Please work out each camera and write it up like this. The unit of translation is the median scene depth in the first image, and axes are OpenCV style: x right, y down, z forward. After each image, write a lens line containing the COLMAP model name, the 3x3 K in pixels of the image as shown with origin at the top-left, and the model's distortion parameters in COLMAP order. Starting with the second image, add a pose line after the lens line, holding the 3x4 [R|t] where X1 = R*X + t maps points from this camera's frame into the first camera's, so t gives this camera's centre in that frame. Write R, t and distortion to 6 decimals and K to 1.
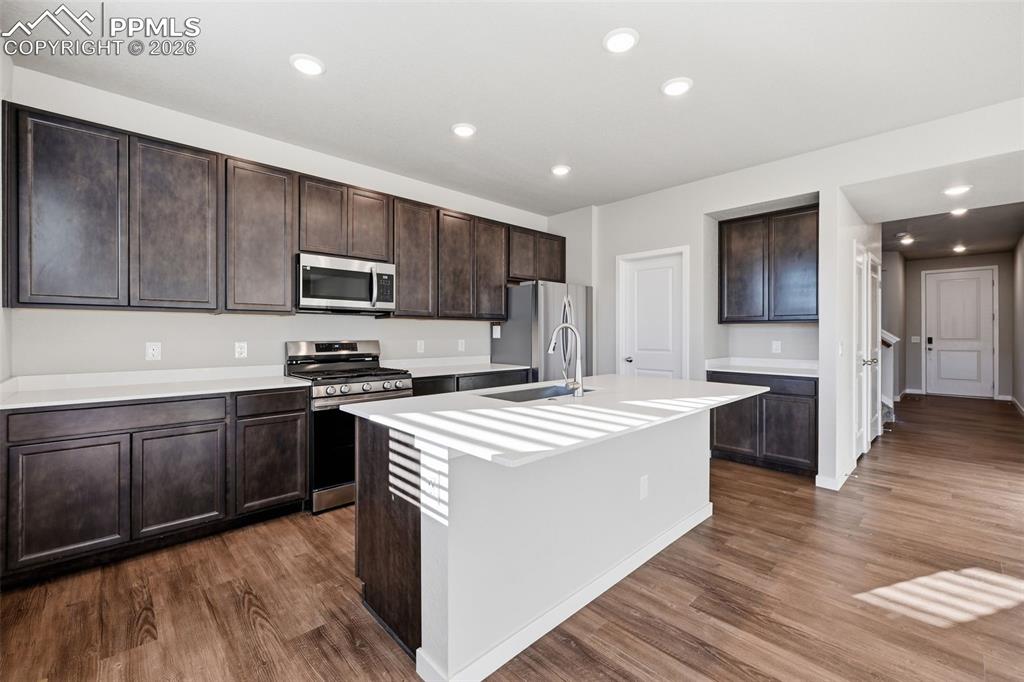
lens RADIAL K [[427.3, 0, 515.6], [0, 427.3, 337.3], [0, 0, 1]] dist [-0.003563, 0.003007]
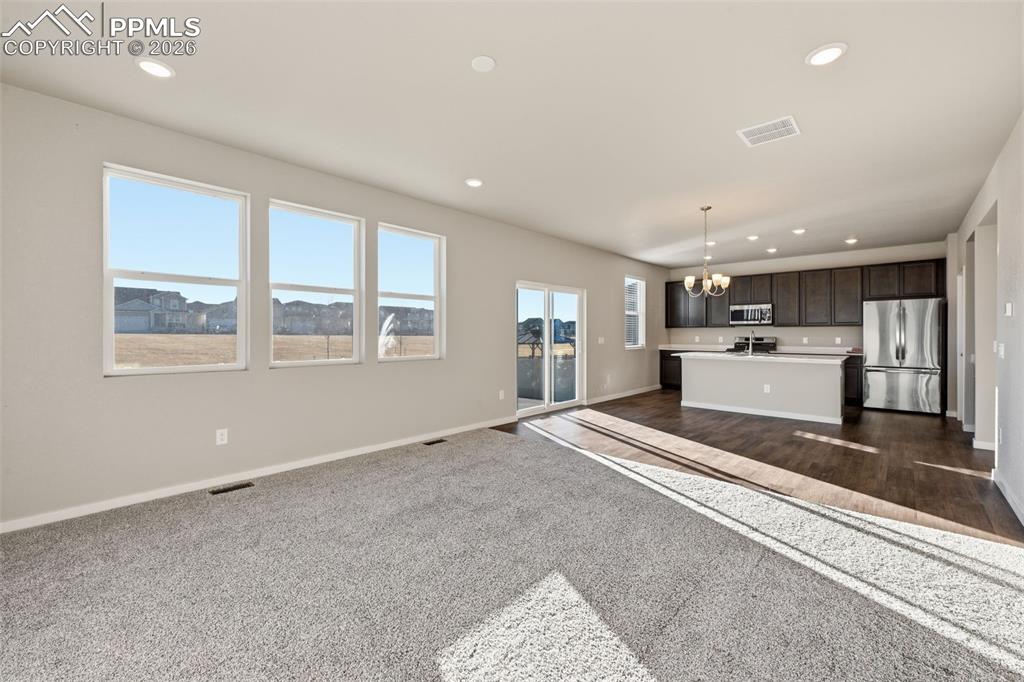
lens RADIAL K [[427.3, 0, 508.9], [0, 427.3, 340.3], [0, 0, 1]] dist [-0.003563, 0.003007]
pose [[0.067317, 0.013242, -0.997644, 2.226909], [-0.005734, 0.999901, 0.012885, 0.004734], [0.997715, 0.004853, 0.067386, -0.653825]]
